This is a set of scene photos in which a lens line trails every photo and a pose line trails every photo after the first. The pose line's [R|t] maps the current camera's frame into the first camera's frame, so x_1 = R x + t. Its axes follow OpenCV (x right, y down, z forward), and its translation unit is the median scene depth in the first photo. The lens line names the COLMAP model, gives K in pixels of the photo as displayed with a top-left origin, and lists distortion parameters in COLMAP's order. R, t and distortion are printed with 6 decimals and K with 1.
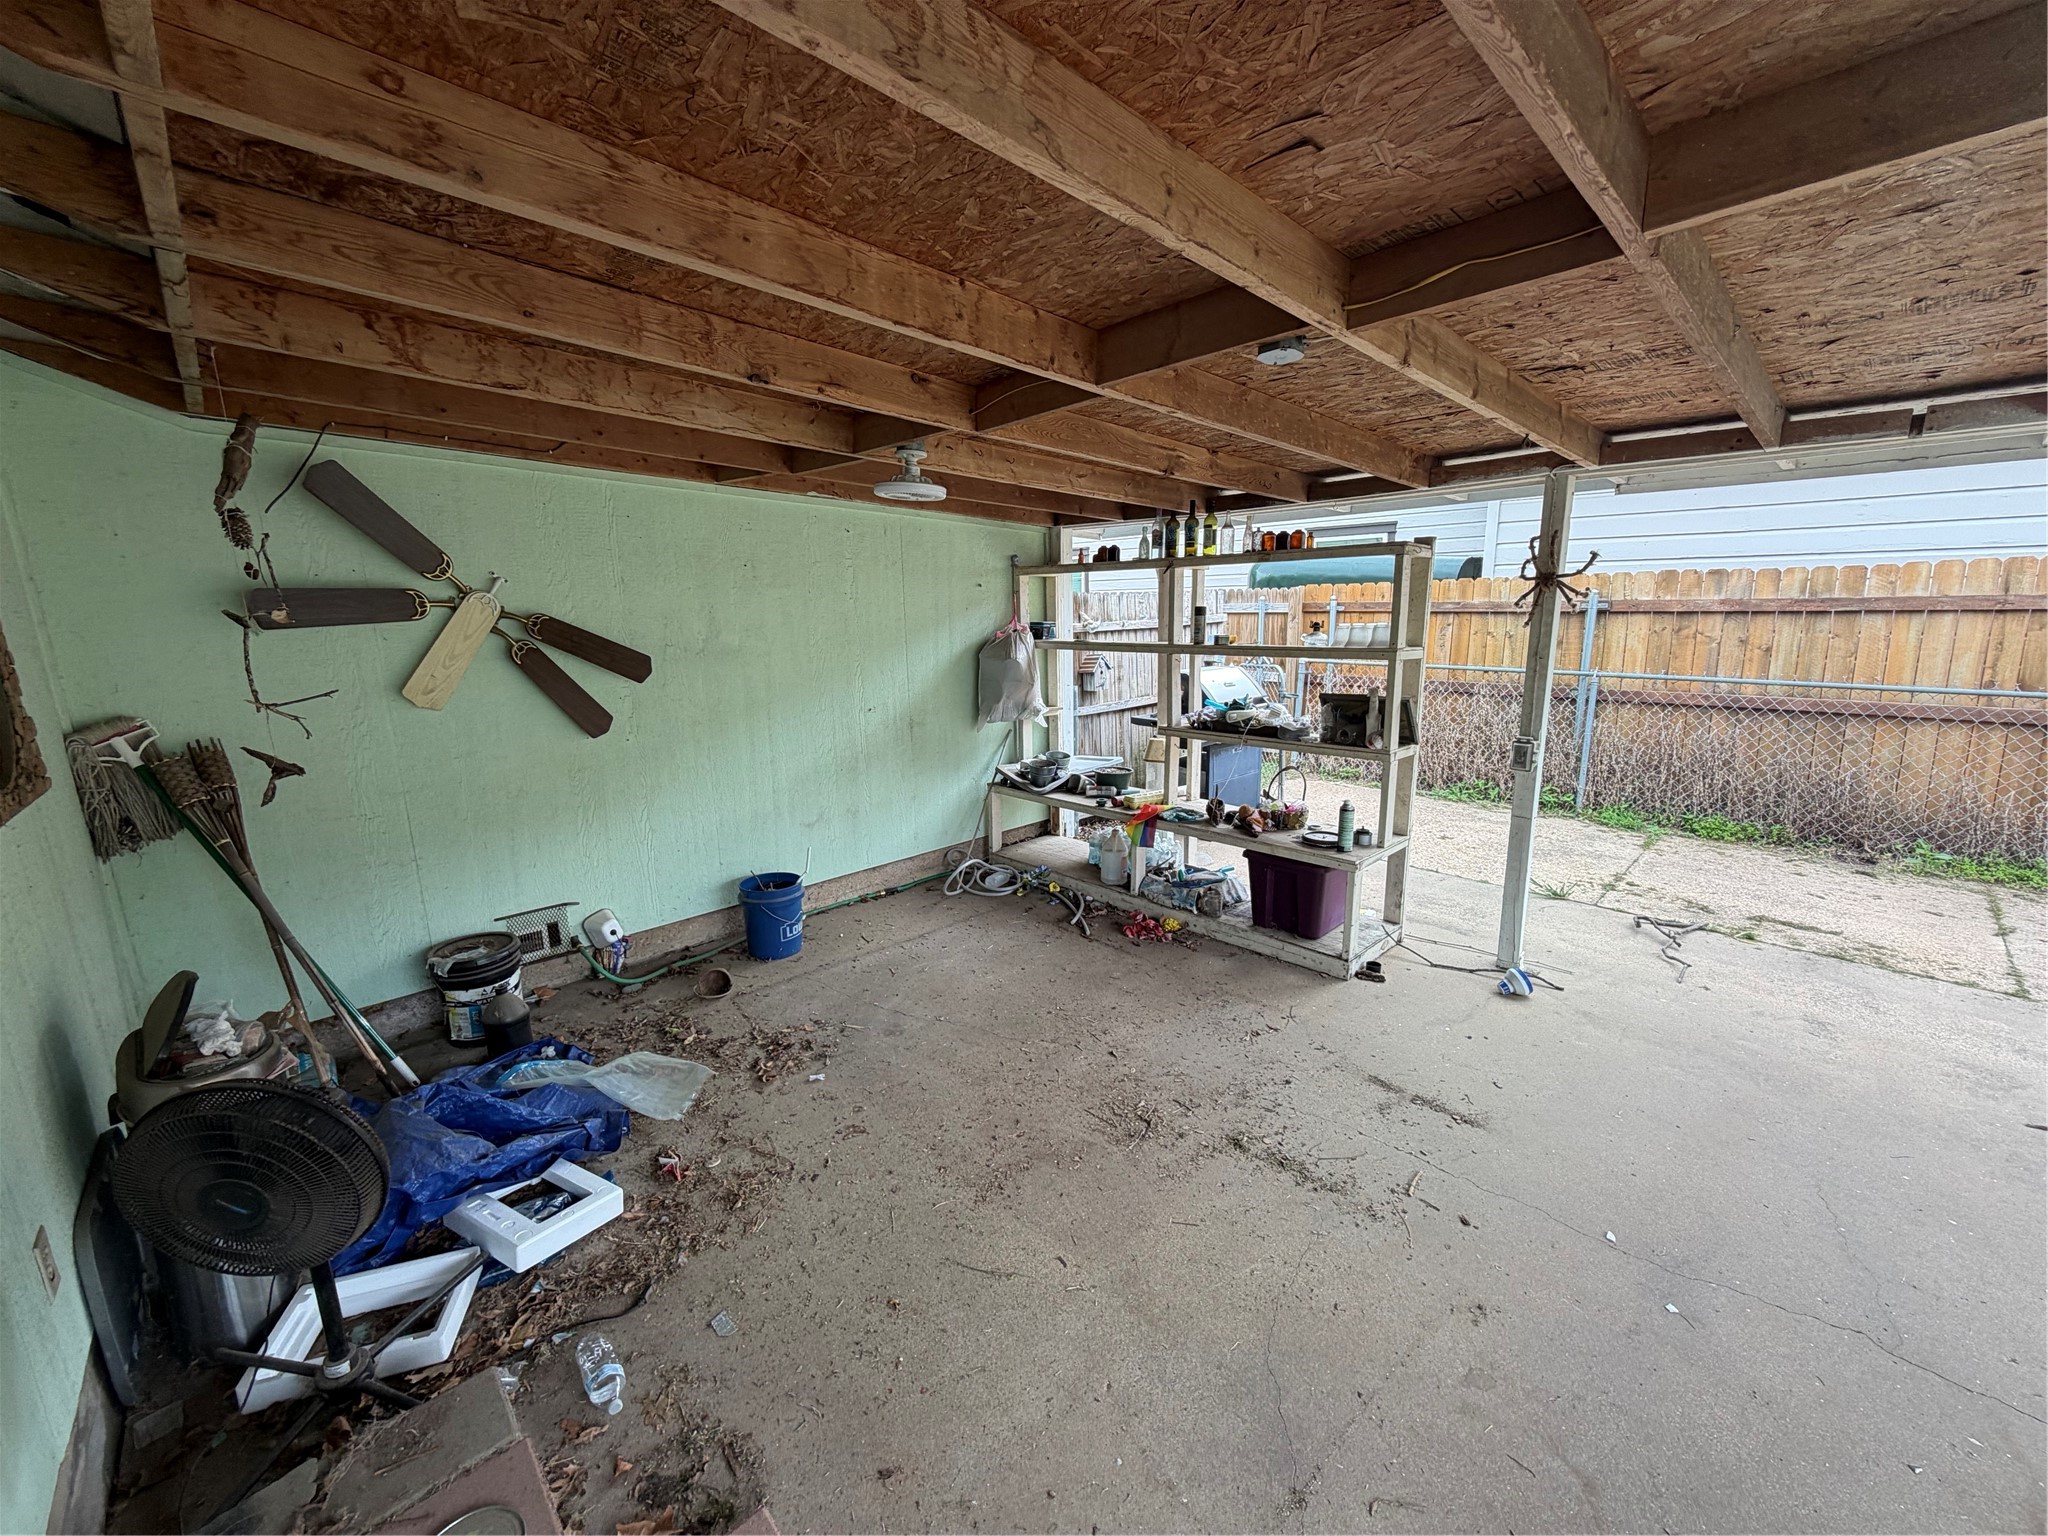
lens RADIAL K [[821.7, 0, 1024.0], [0, 821.7, 768.0], [0, 0, 1]] dist [0.002428, 0.000358]
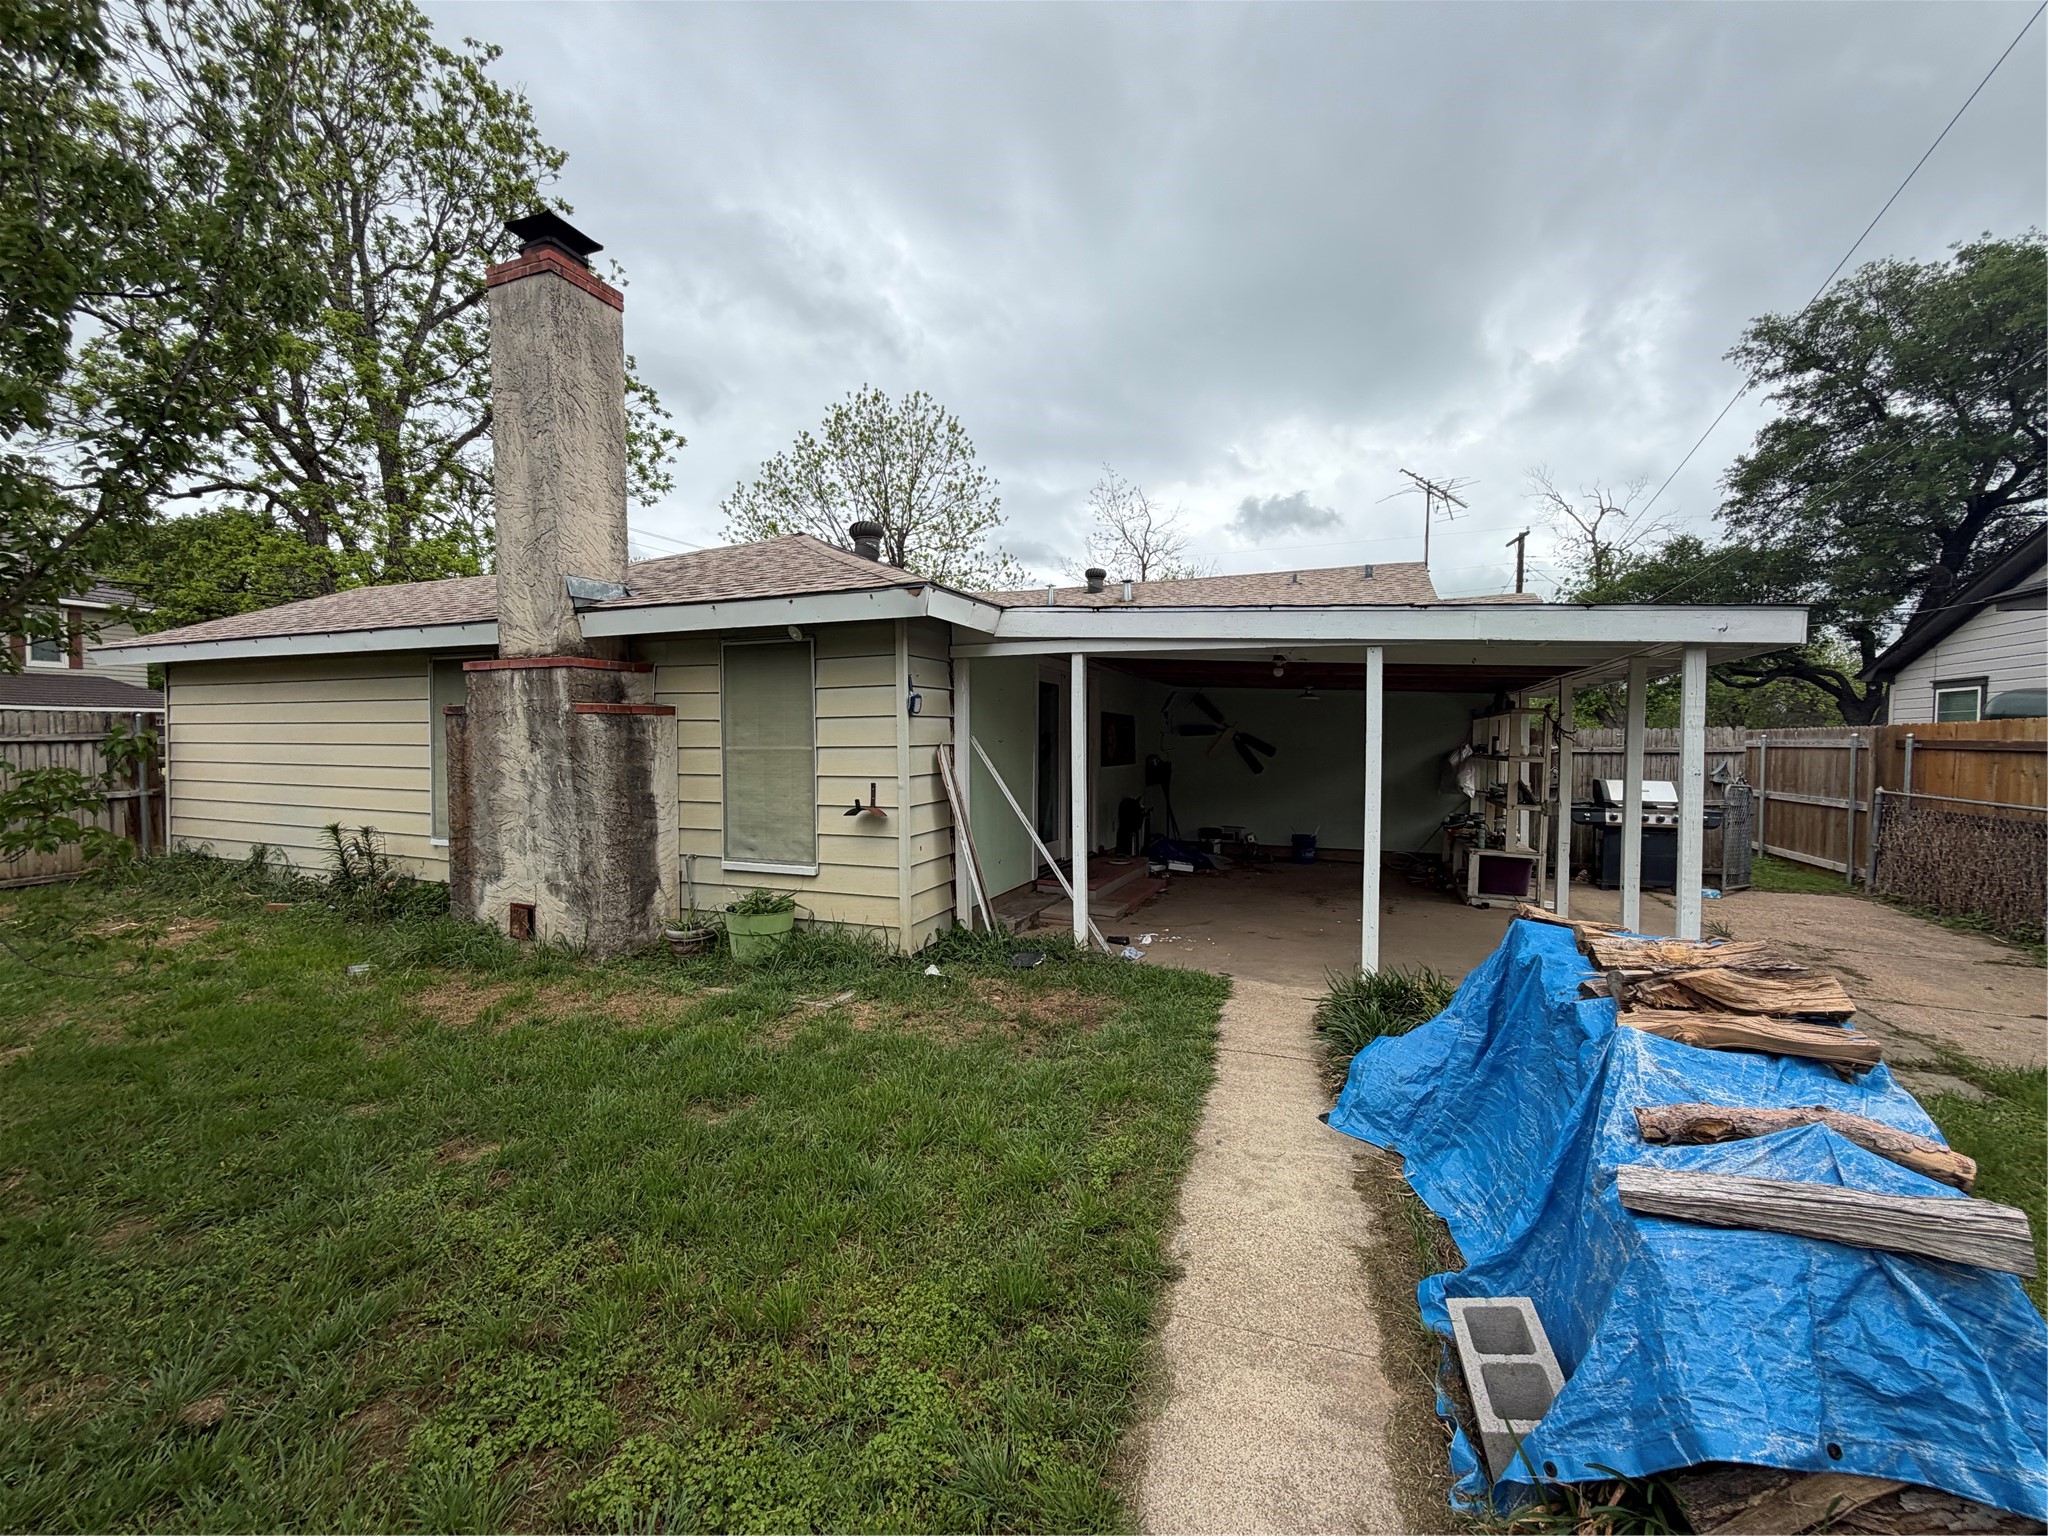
lens RADIAL K [[821.7, 0, 1024.0], [0, 821.7, 768.0], [0, 0, 1]] dist [0.002428, 0.000358]
pose [[0.406760, 0.056295, -0.911799, 2.181692], [-0.193087, 0.980848, -0.025580, 0.213546], [0.892896, 0.186461, 0.409839, -1.171744]]
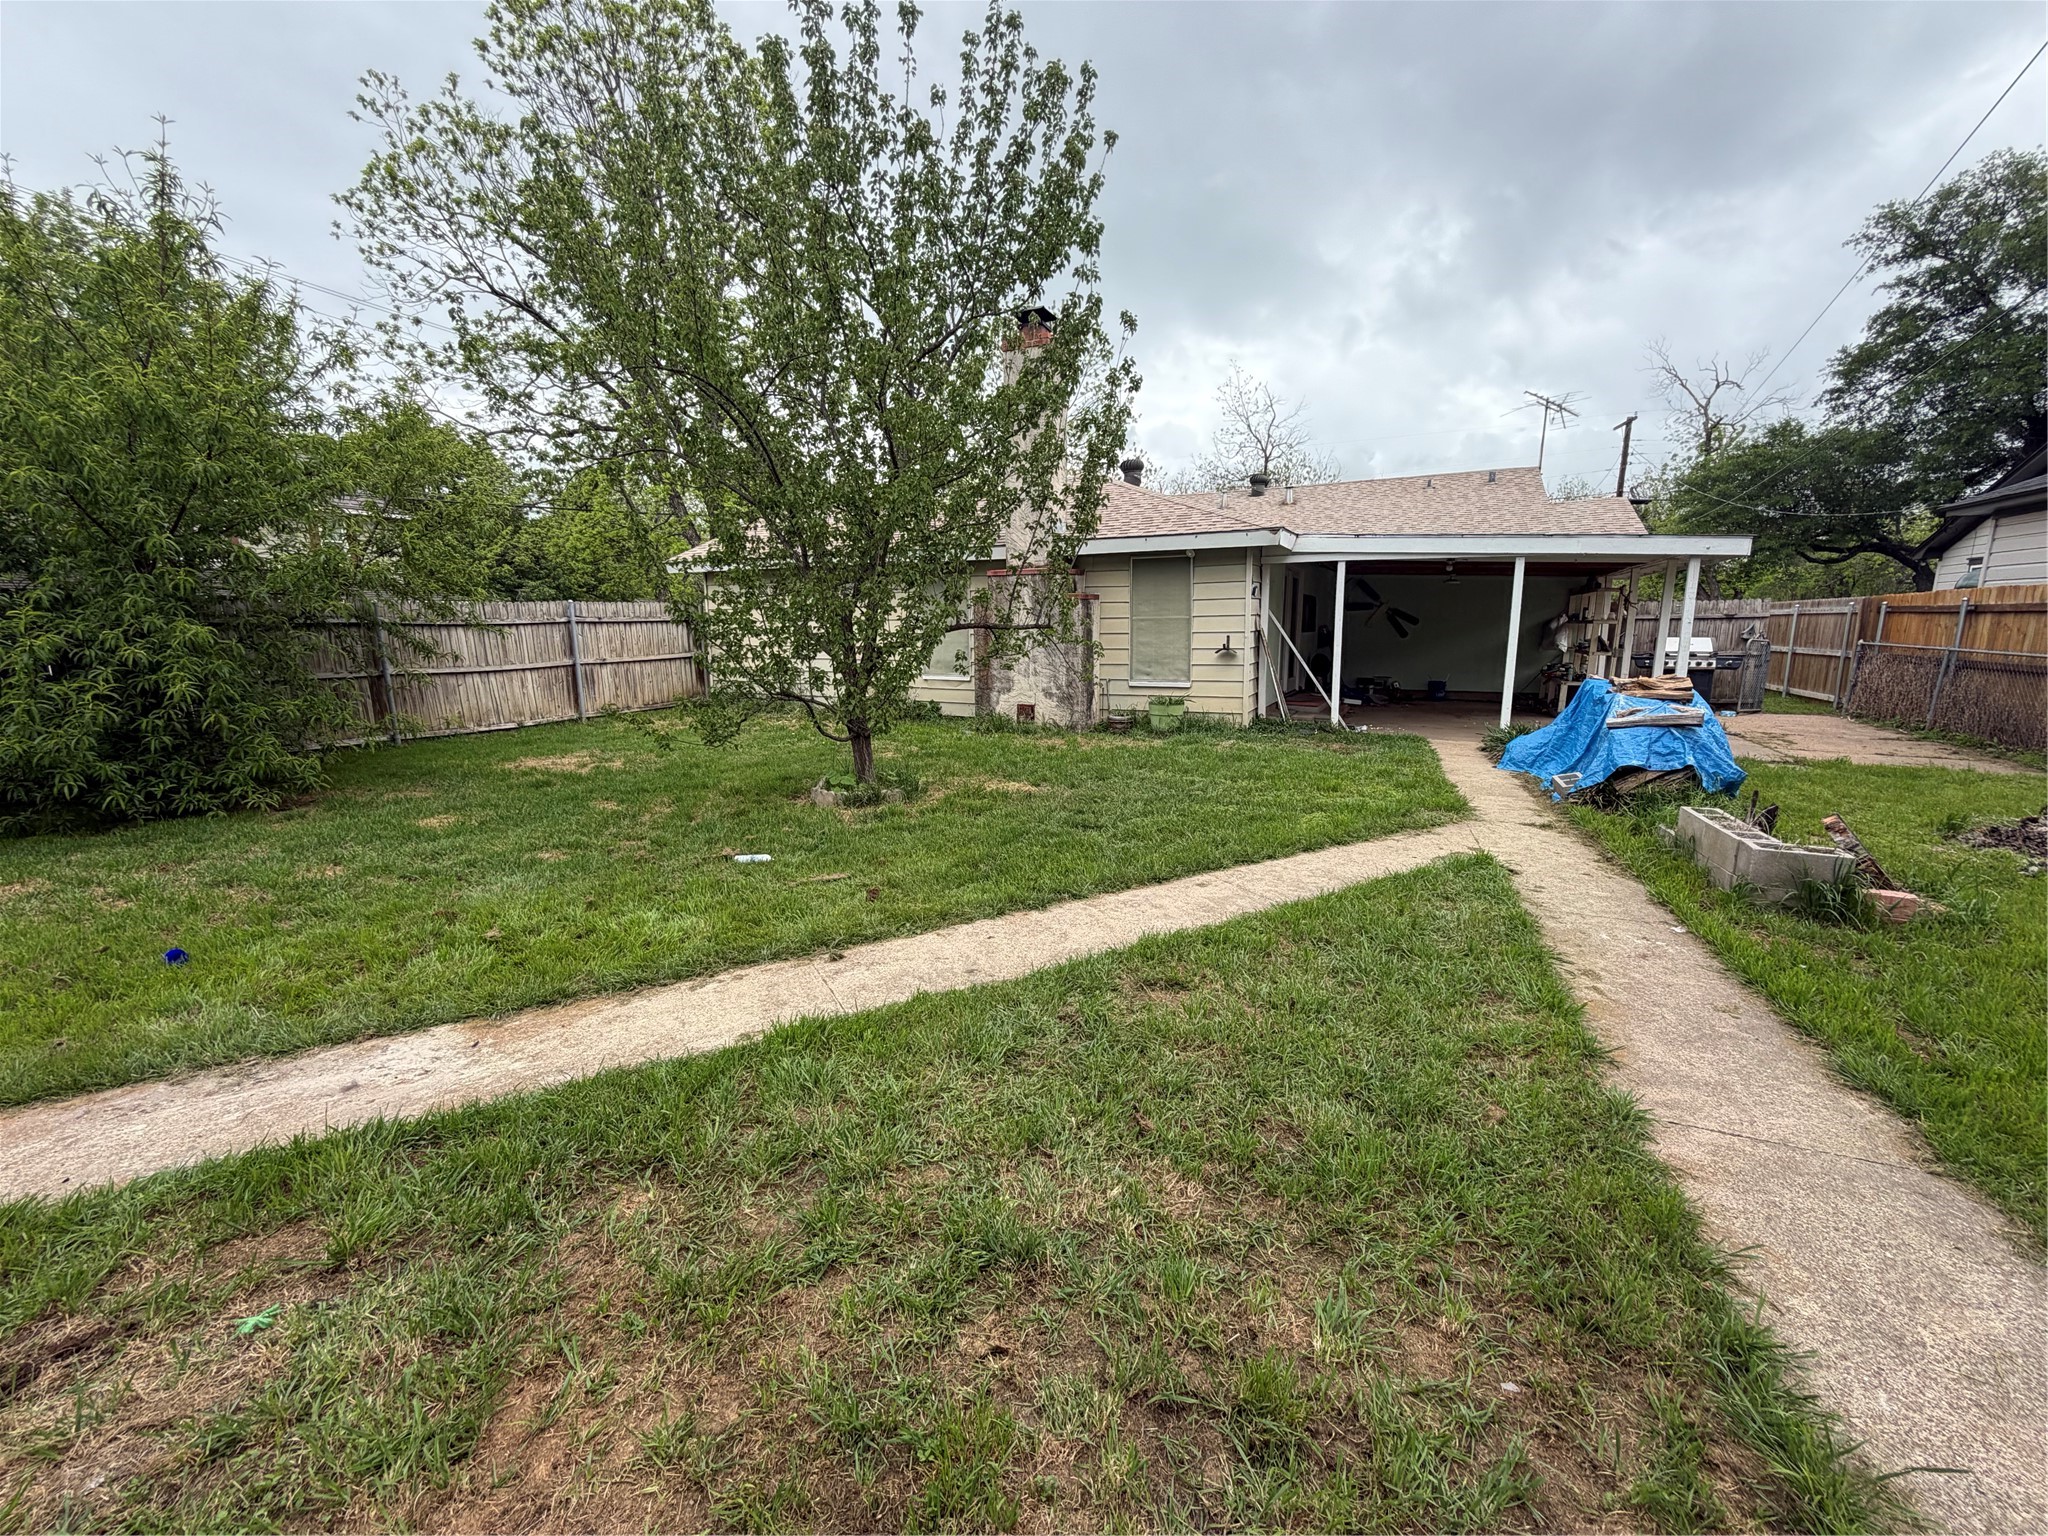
lens RADIAL K [[816.1, 0, 1024.0], [0, 816.1, 768.0], [0, 0, 1]] dist [0.000498, -0.000506]
pose [[0.335777, 0.184402, -0.923715, 3.233131], [-0.186058, 0.974313, 0.126870, 0.509368], [0.923383, 0.129265, 0.361462, -2.553222]]
